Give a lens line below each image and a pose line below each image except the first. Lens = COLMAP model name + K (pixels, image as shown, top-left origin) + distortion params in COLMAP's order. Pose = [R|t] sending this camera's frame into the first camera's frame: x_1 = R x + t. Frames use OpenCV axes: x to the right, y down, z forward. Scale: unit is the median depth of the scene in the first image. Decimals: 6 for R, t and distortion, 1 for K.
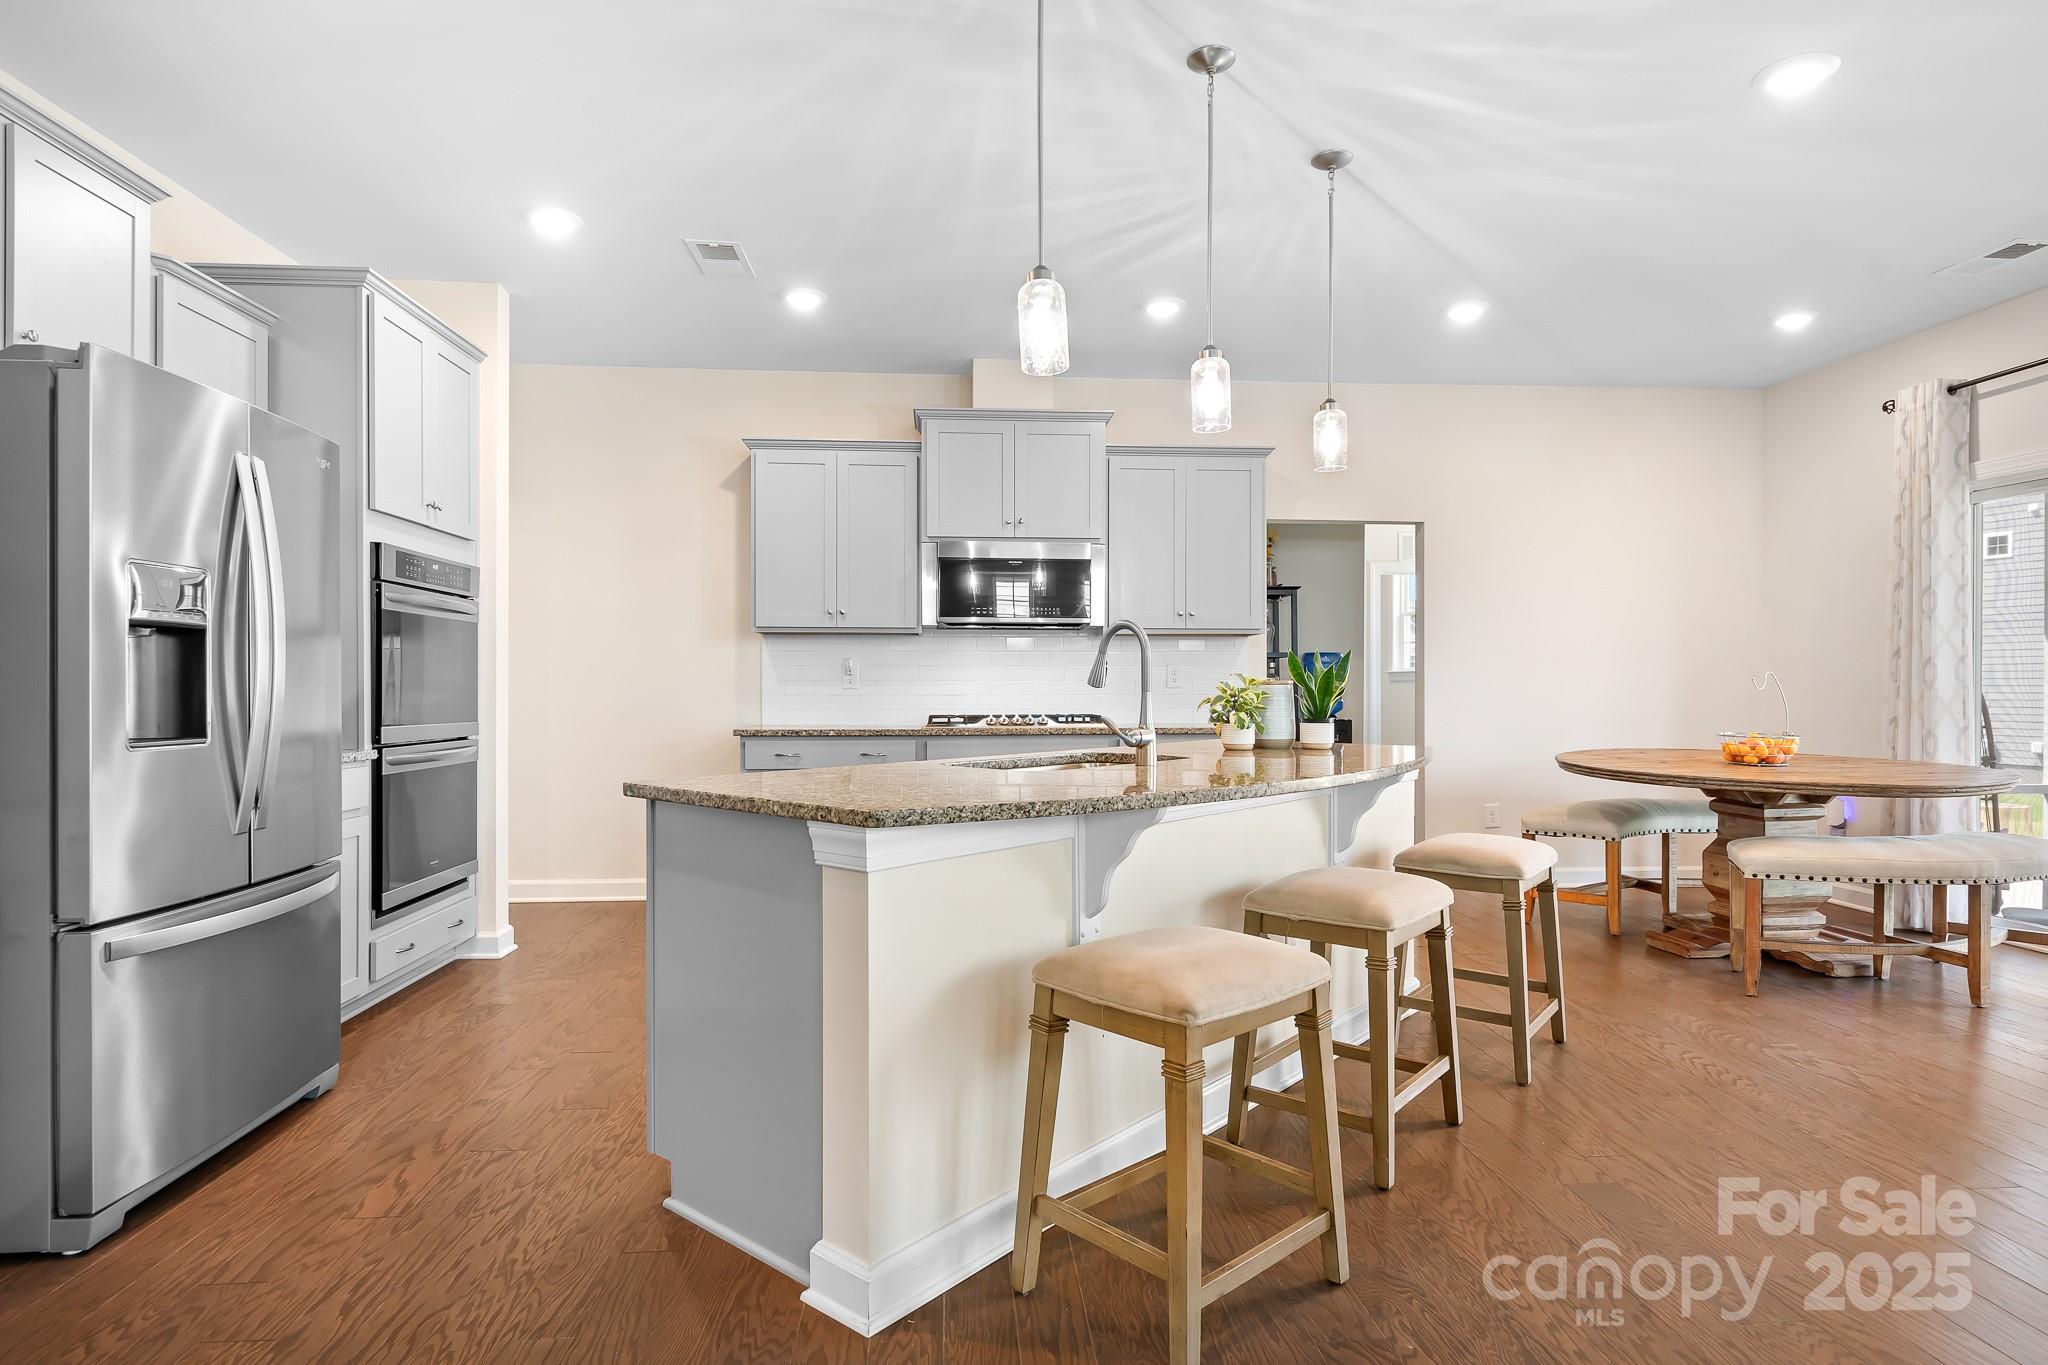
lens RADIAL K [[1105.7, 0, 1018.2], [0, 1105.7, 690.1], [0, 0, 1]] dist [0.018774, -0.013855]
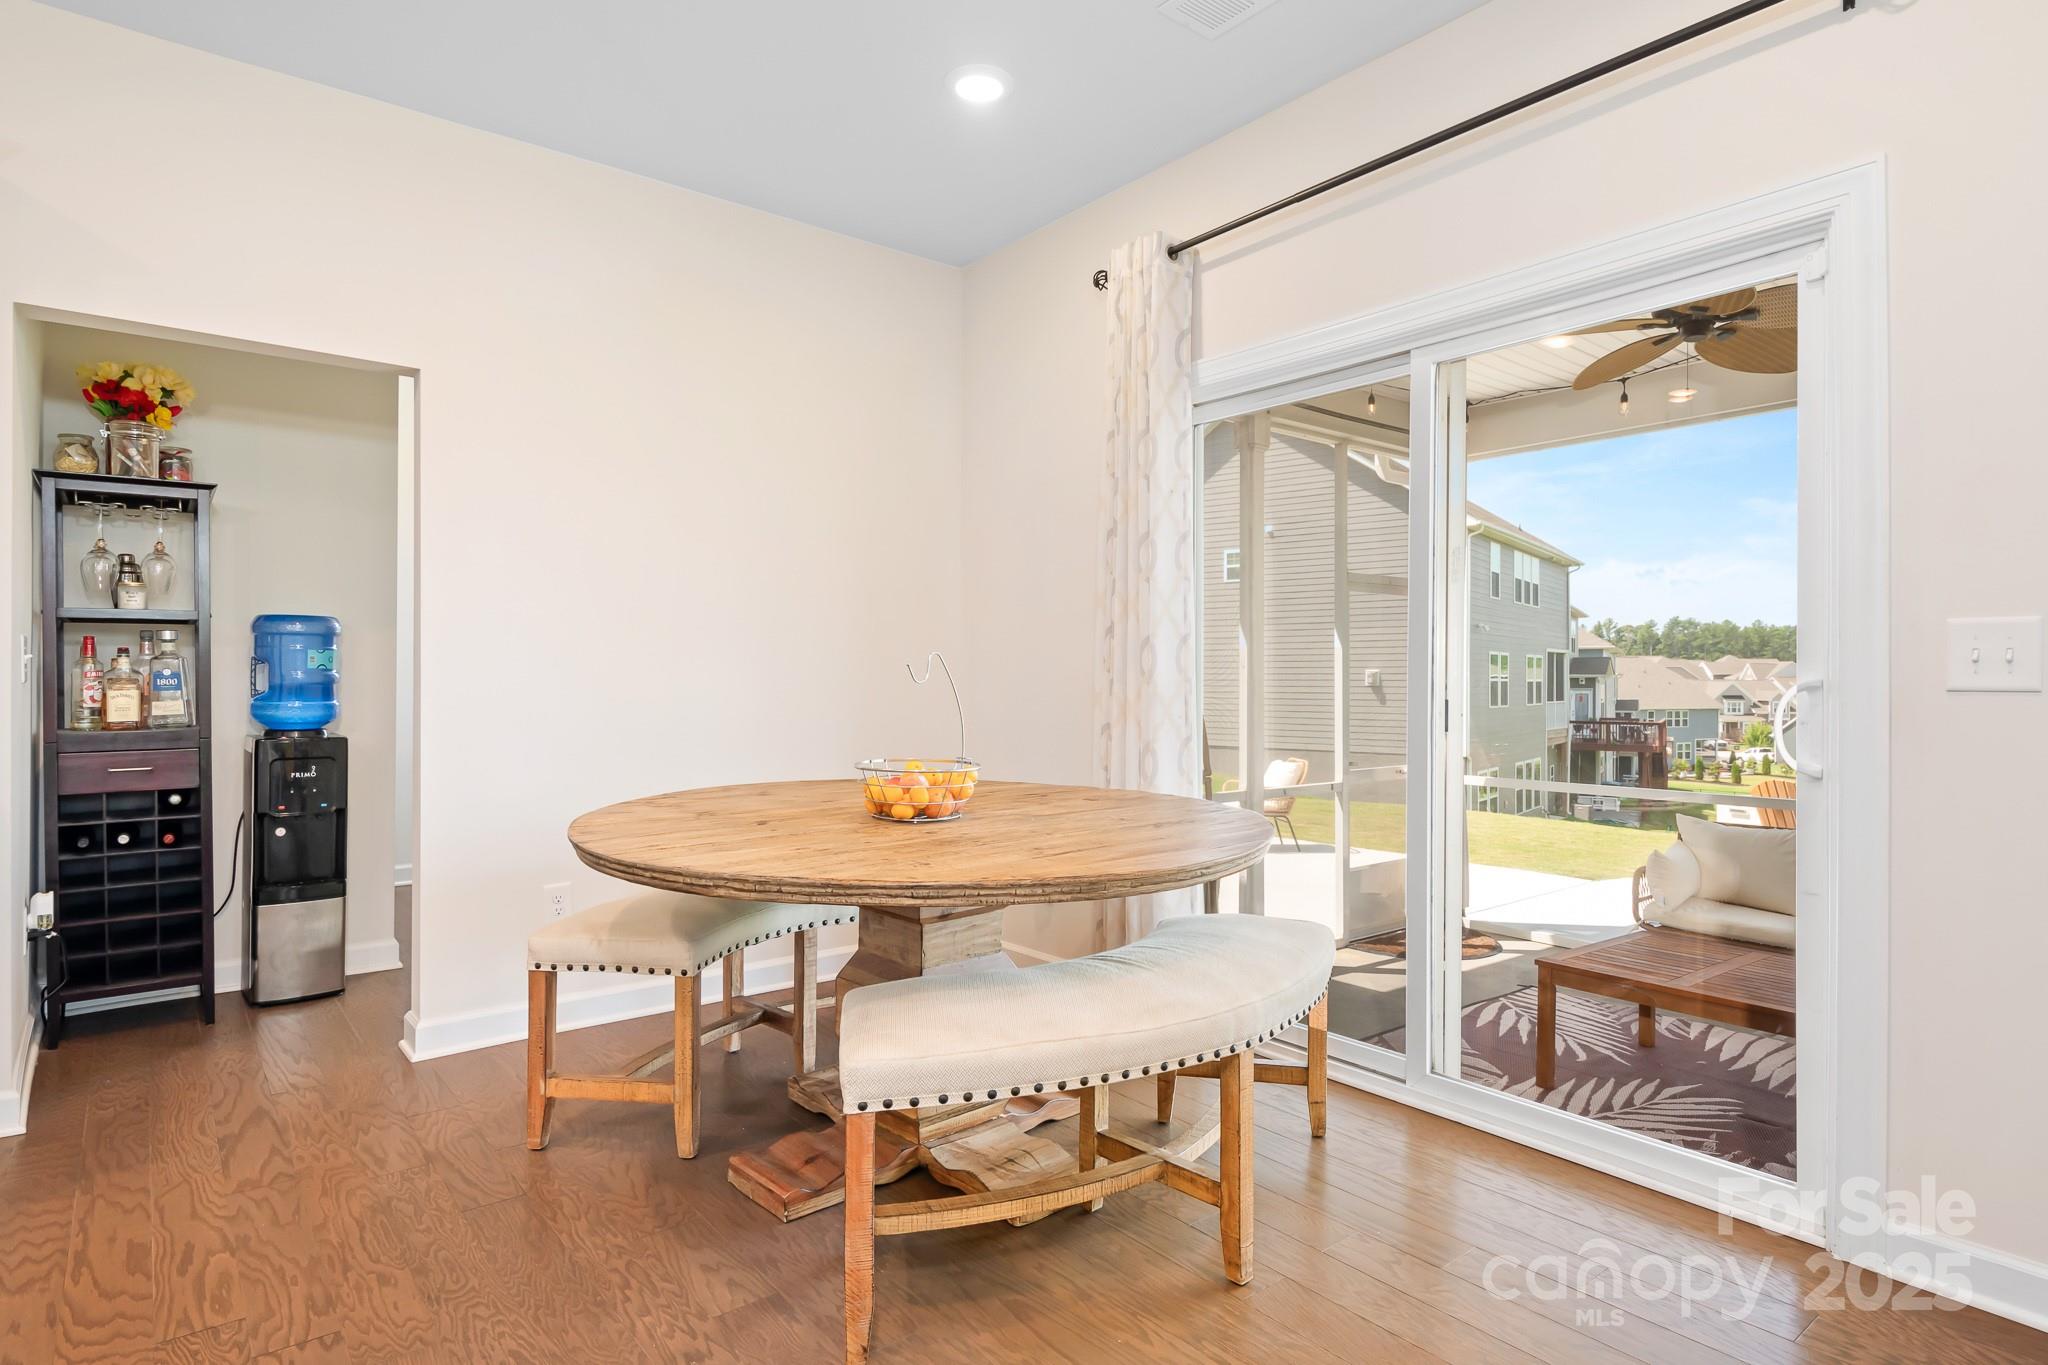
lens RADIAL K [[1105.7, 0, 1026.3], [0, 1105.7, 674.0], [0, 0, 1]] dist [0.018774, -0.013855]
pose [[0.826687, 0.004759, 0.562642, 0.374008], [-0.000064, 0.999965, -0.008365, -0.000608], [-0.562662, 0.006880, 0.826658, 0.479221]]
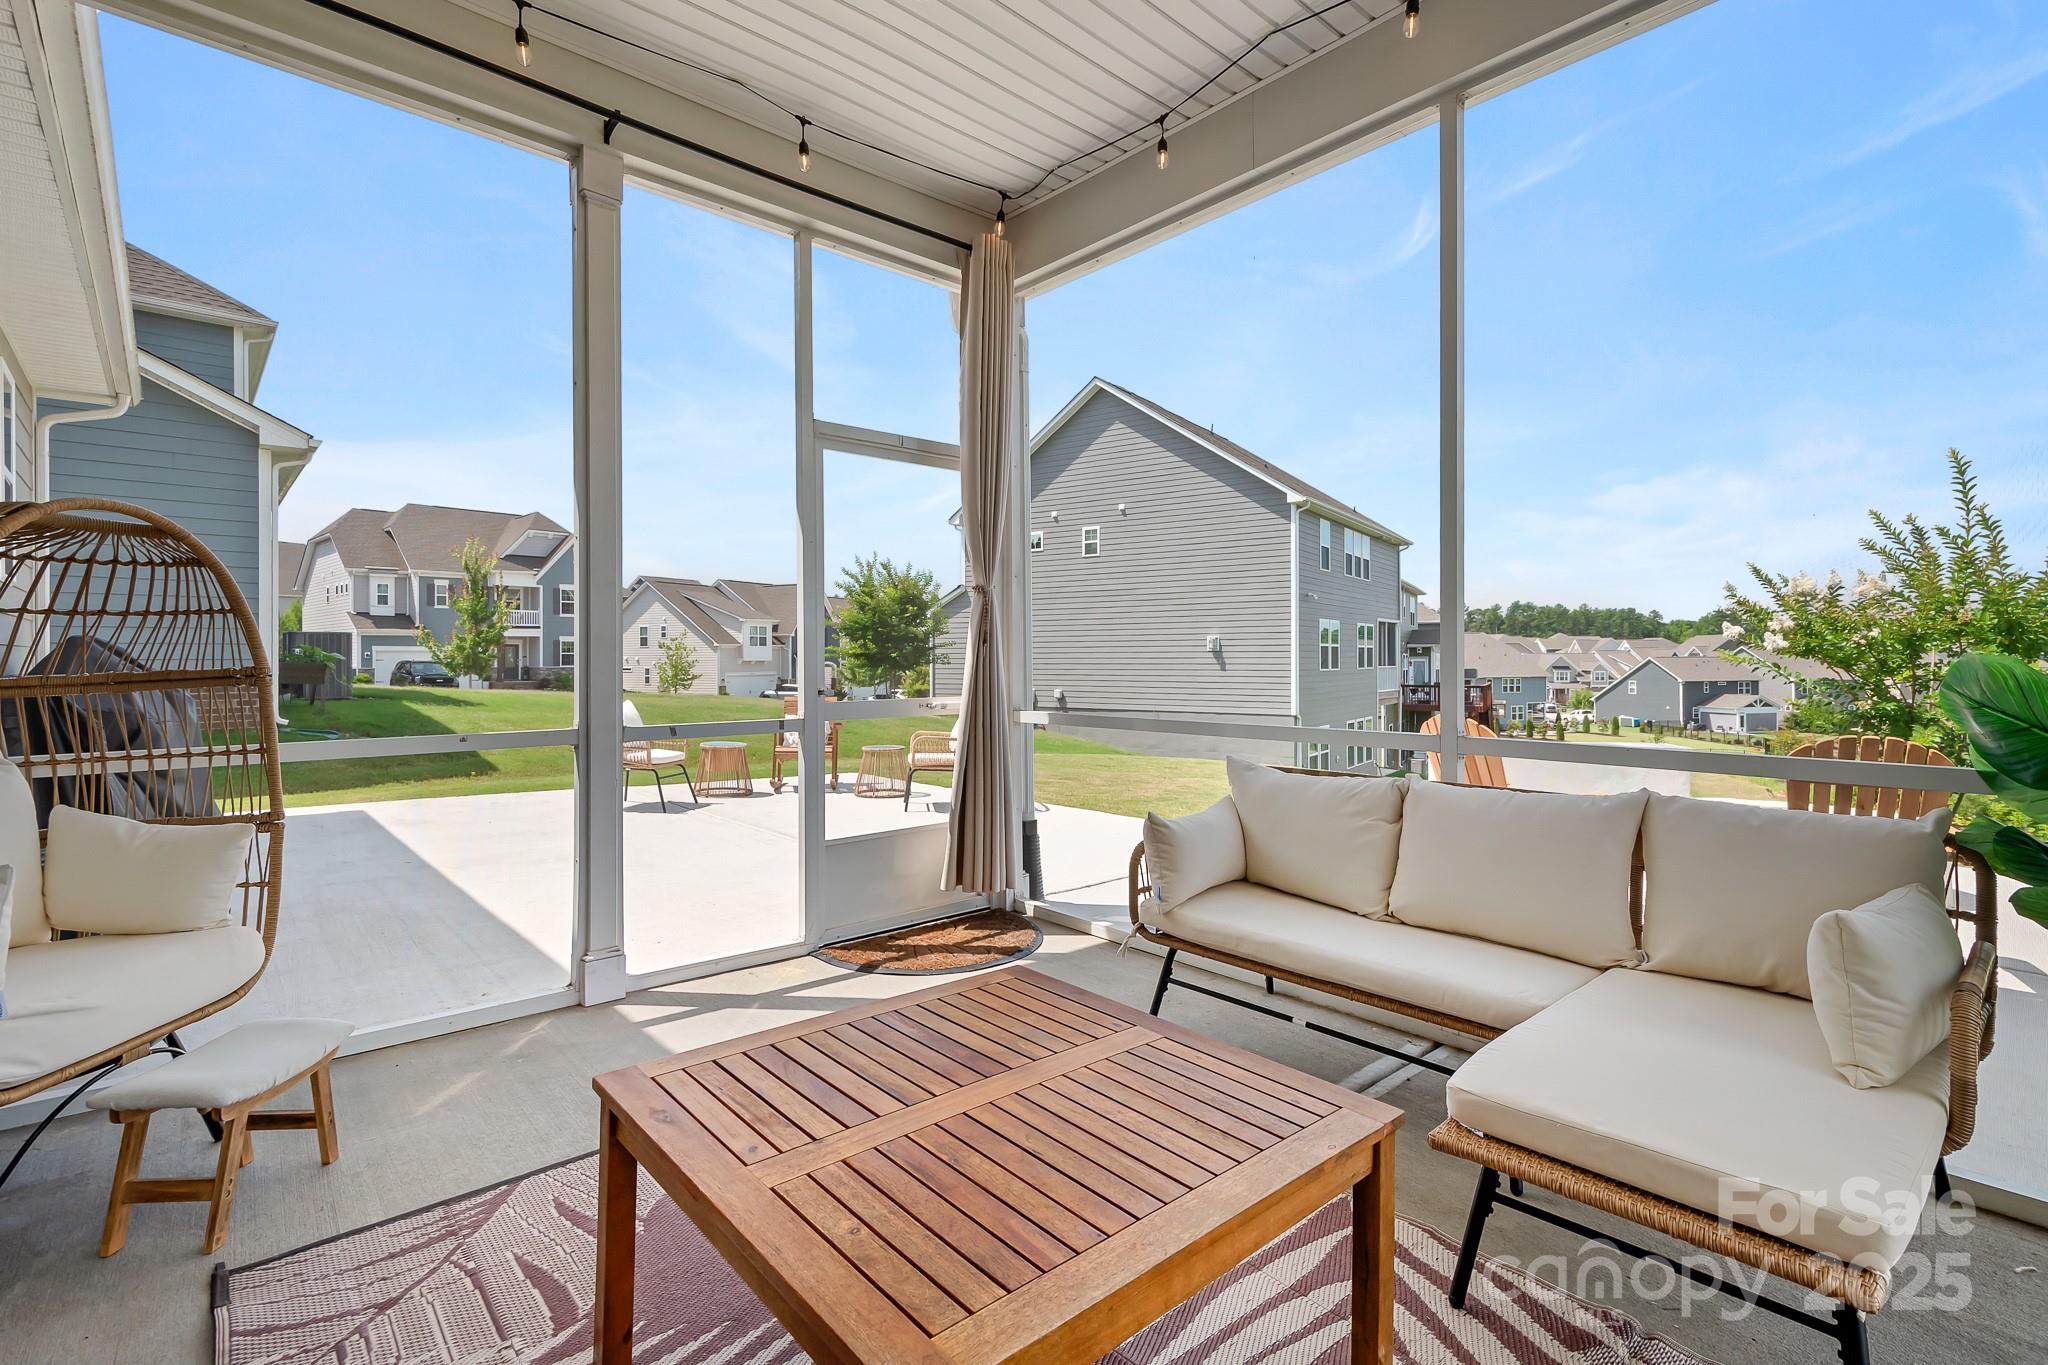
lens RADIAL K [[944.1, 0, 1010.9], [0, 944.1, 666.2], [0, 0, 1]] dist [0.019514, -0.001080]
pose [[0.804702, -0.007963, 0.593626, 1.058927], [0.005706, 0.999968, 0.005680, 0.071297], [-0.593652, -0.001184, 0.804721, 0.602463]]
